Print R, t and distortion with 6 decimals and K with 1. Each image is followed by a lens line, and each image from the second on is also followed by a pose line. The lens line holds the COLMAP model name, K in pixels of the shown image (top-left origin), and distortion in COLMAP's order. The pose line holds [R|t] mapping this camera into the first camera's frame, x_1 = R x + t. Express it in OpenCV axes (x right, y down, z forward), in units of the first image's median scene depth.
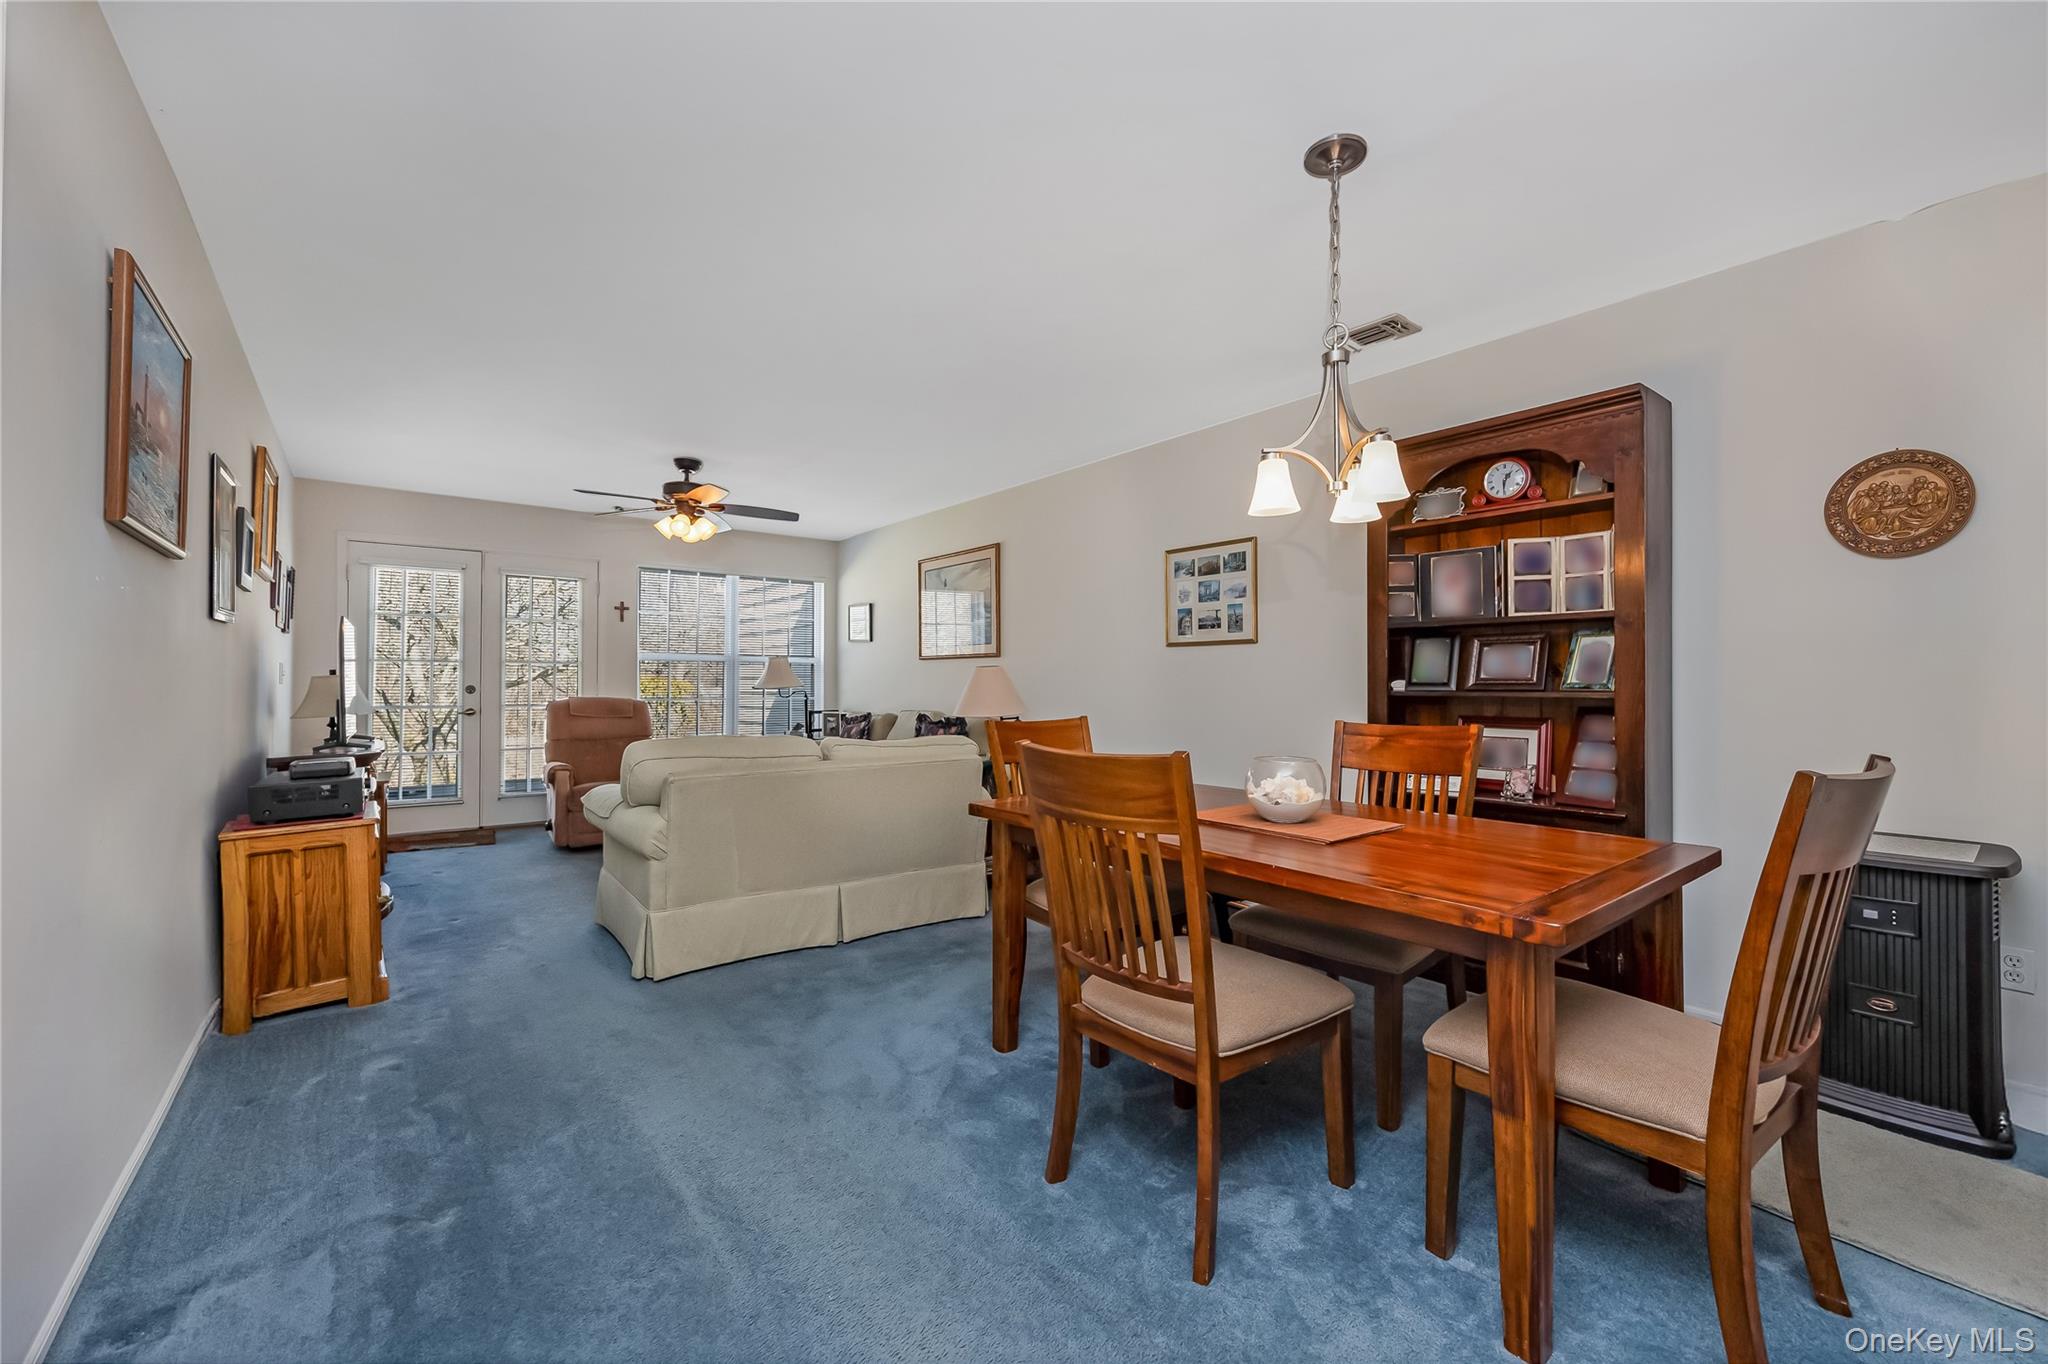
lens RADIAL K [[813.7, 0, 1010.9], [0, 813.7, 667.0], [0, 0, 1]] dist [0.000602, 0.000025]
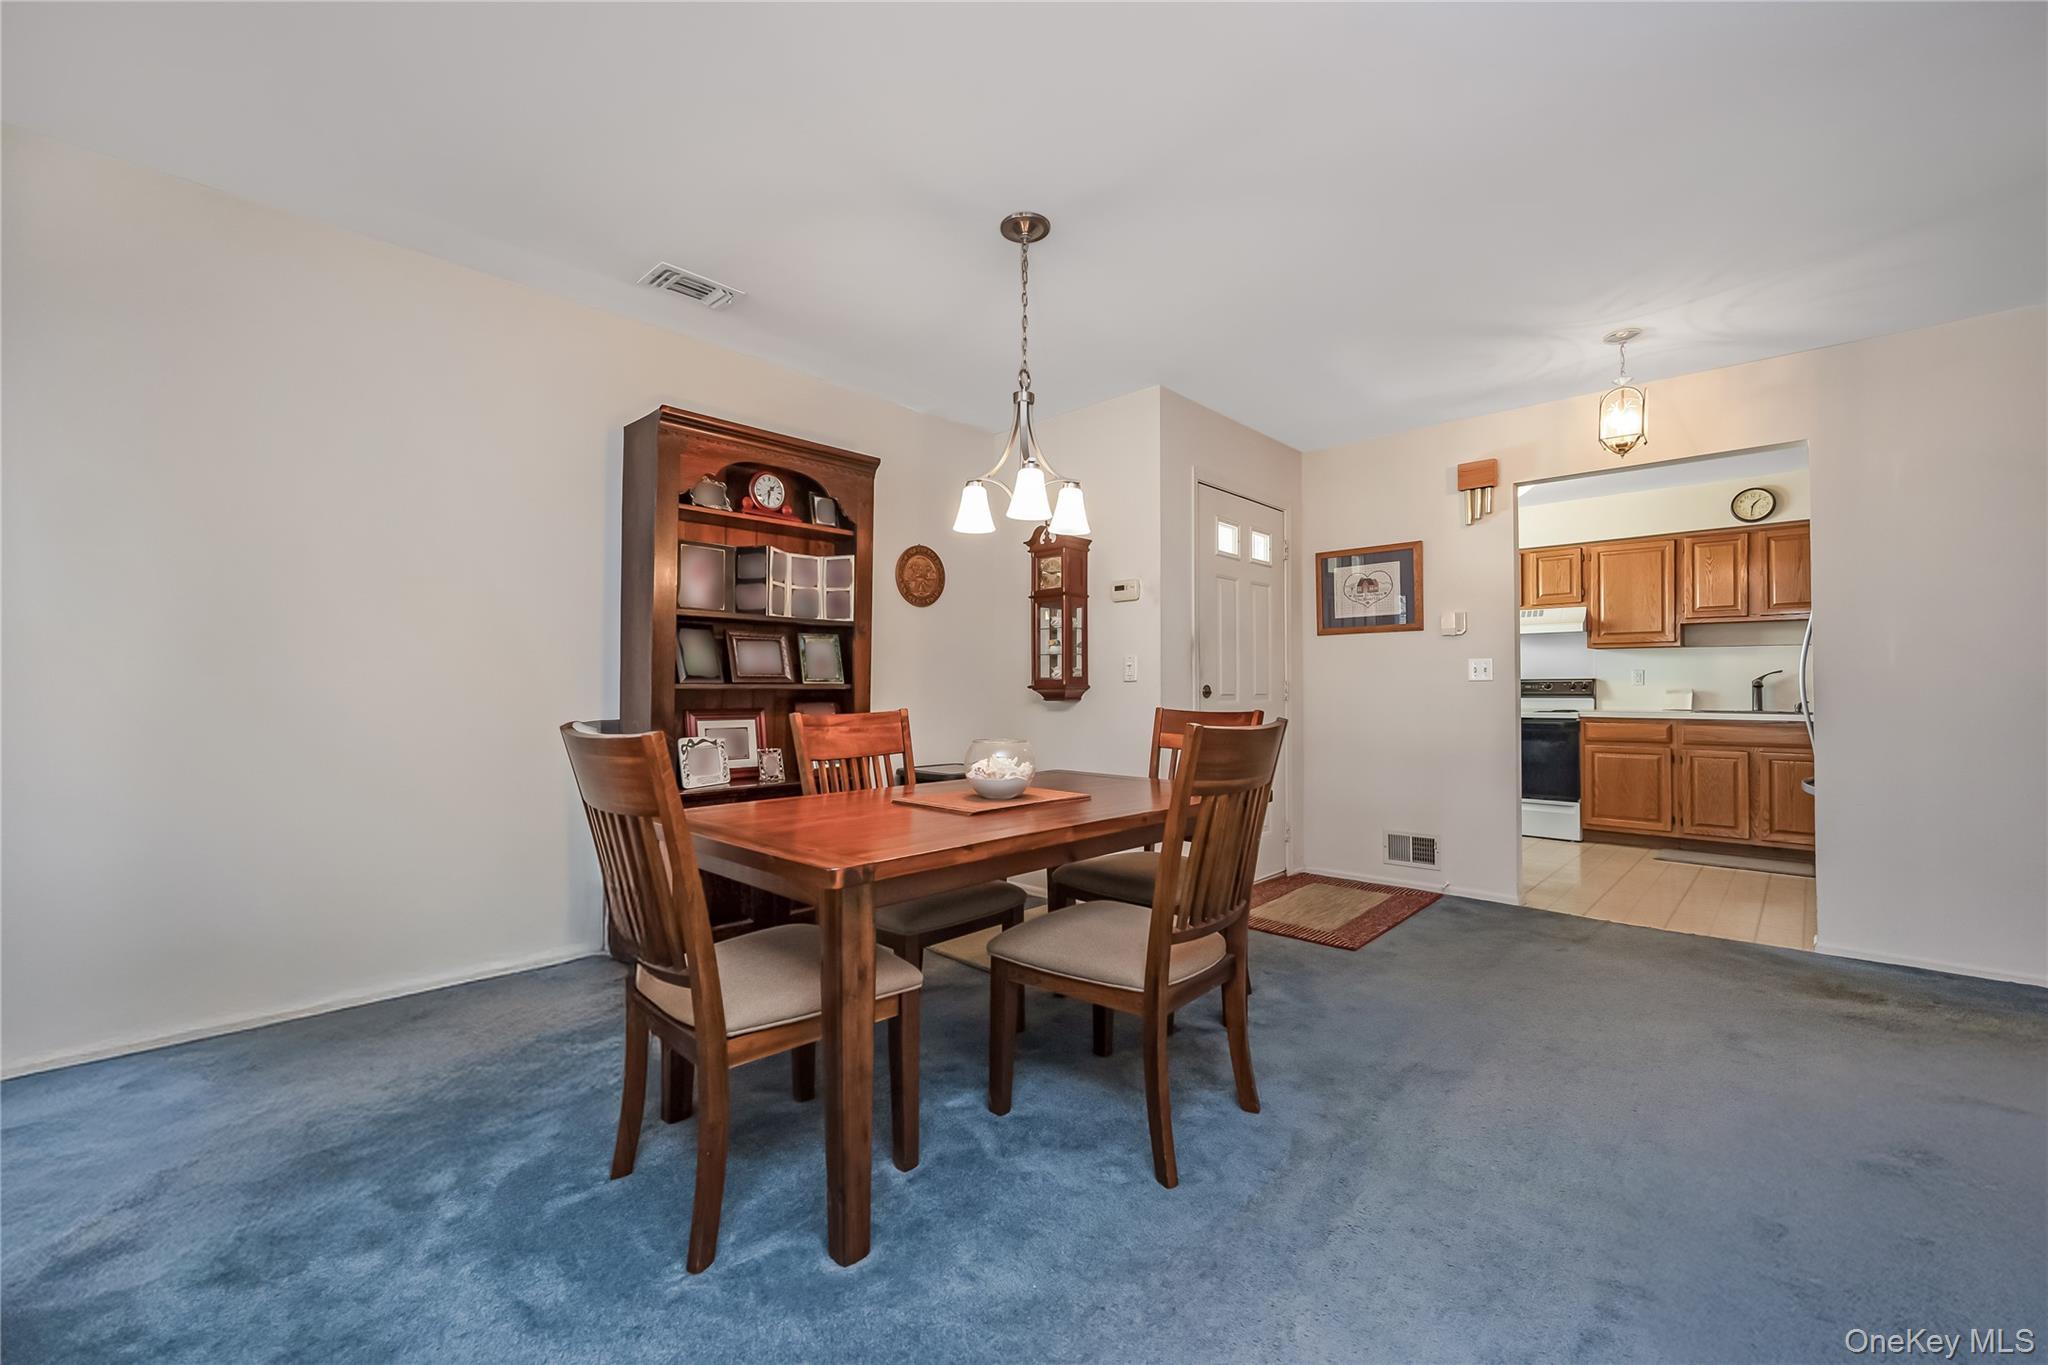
lens RADIAL K [[840.6, 0, 1015.4], [0, 840.6, 681.2], [0, 0, 1]] dist [-0.000121, -0.000111]
pose [[-0.152816, 0.013219, 0.988166, -0.380894], [-0.013393, 0.999791, -0.015446, 0.026624], [-0.988164, -0.015595, -0.152607, 0.571044]]
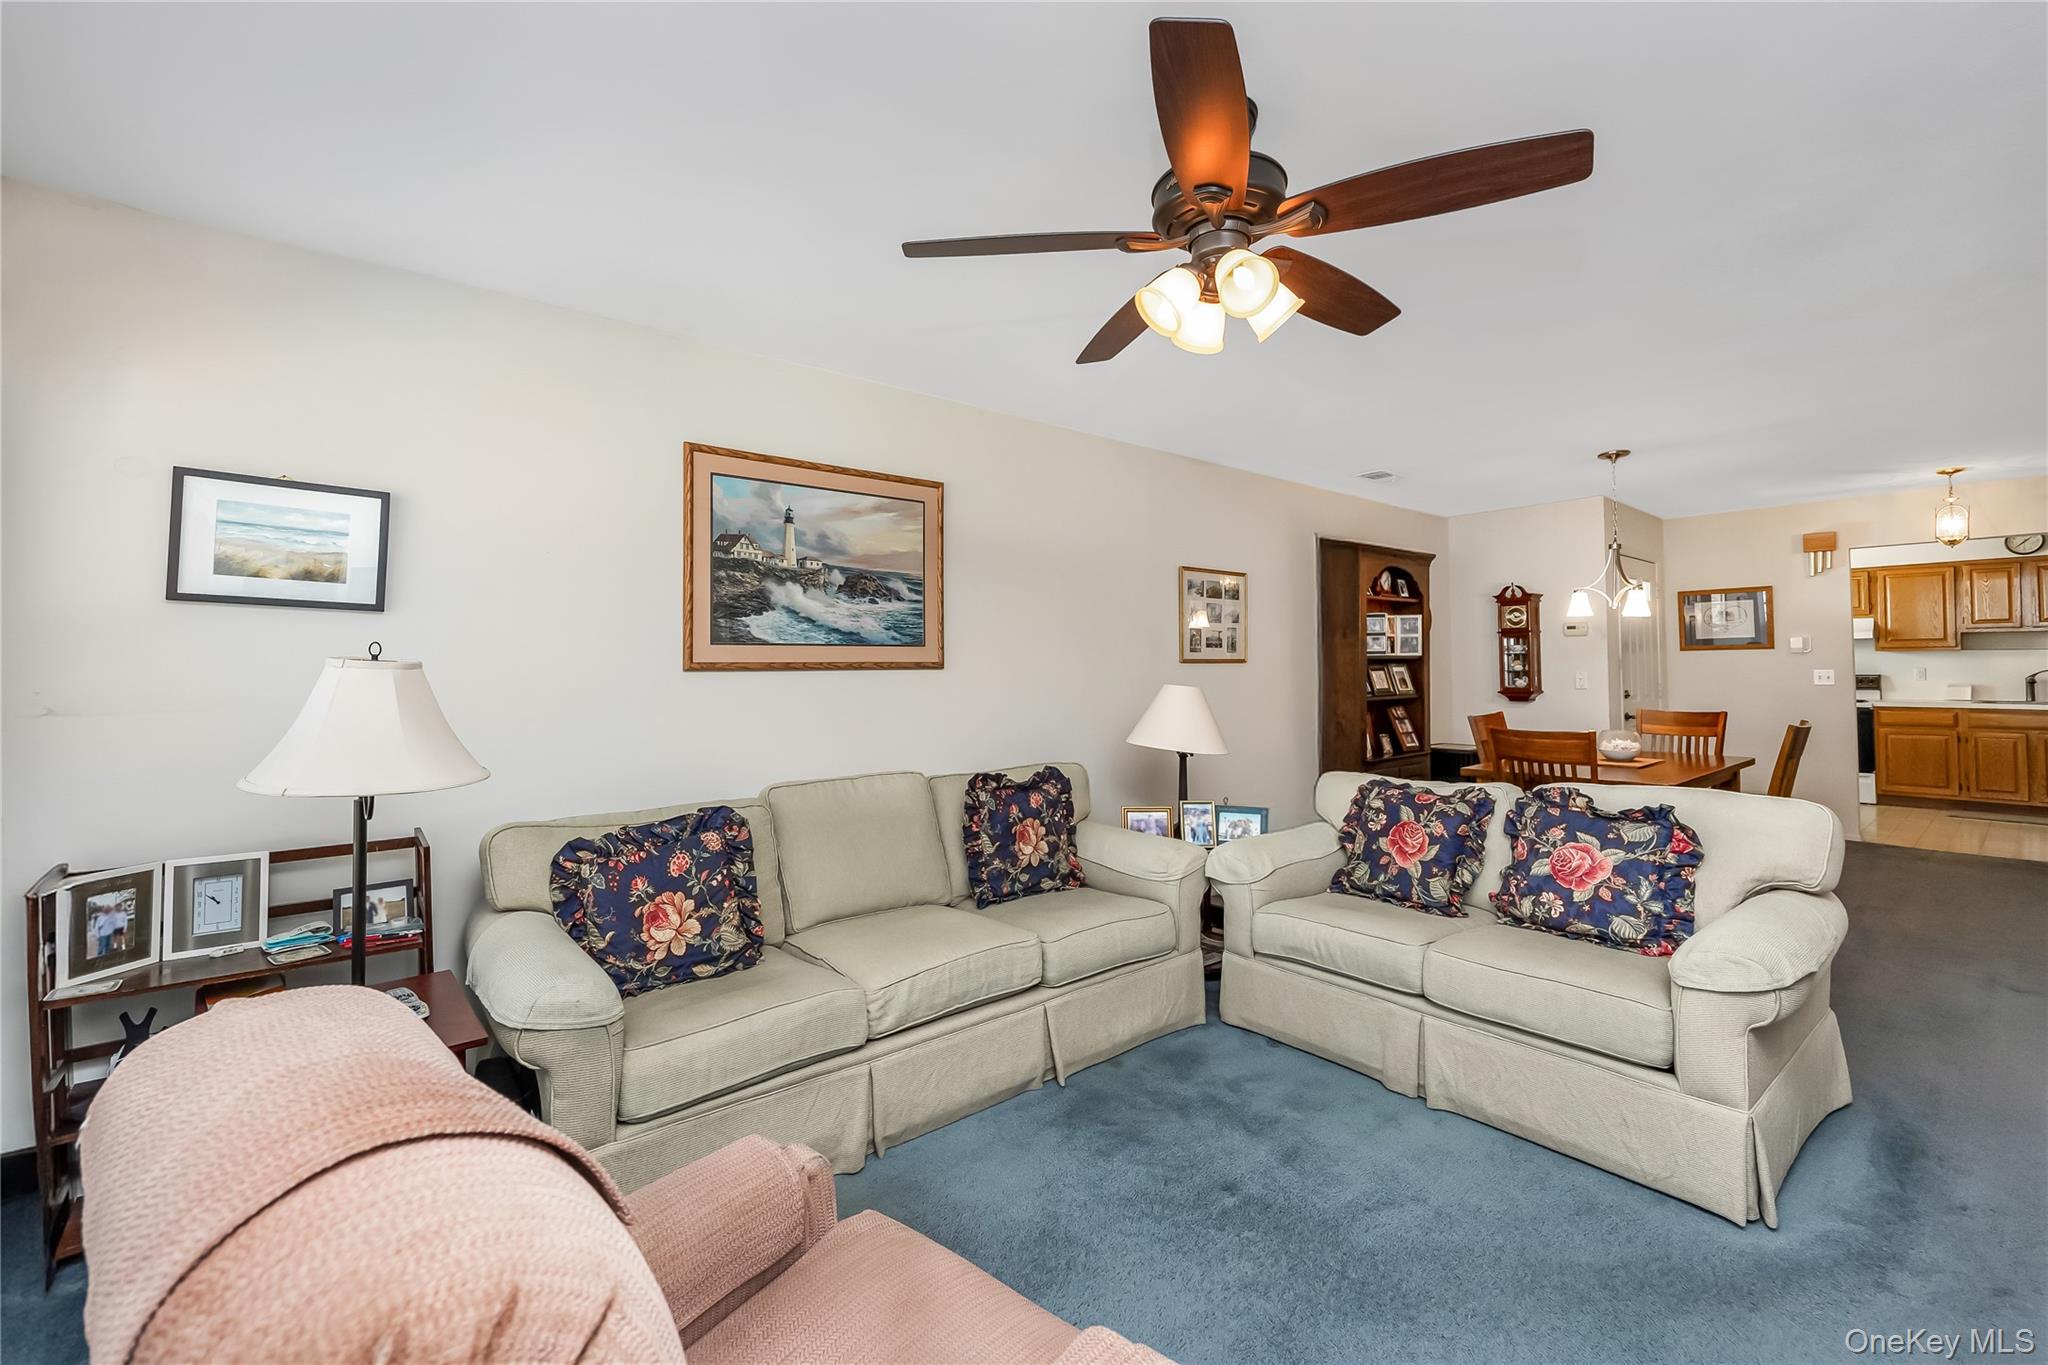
lens RADIAL K [[865.4, 0, 1029.4], [0, 865.4, 651.6], [0, 0, 1]] dist [0.000350, -0.000369]
pose [[-0.043567, 0.021677, 0.998815, -0.885793], [-0.004367, 0.999751, -0.021887, -0.015335], [-0.999041, -0.005315, -0.043462, 1.279580]]
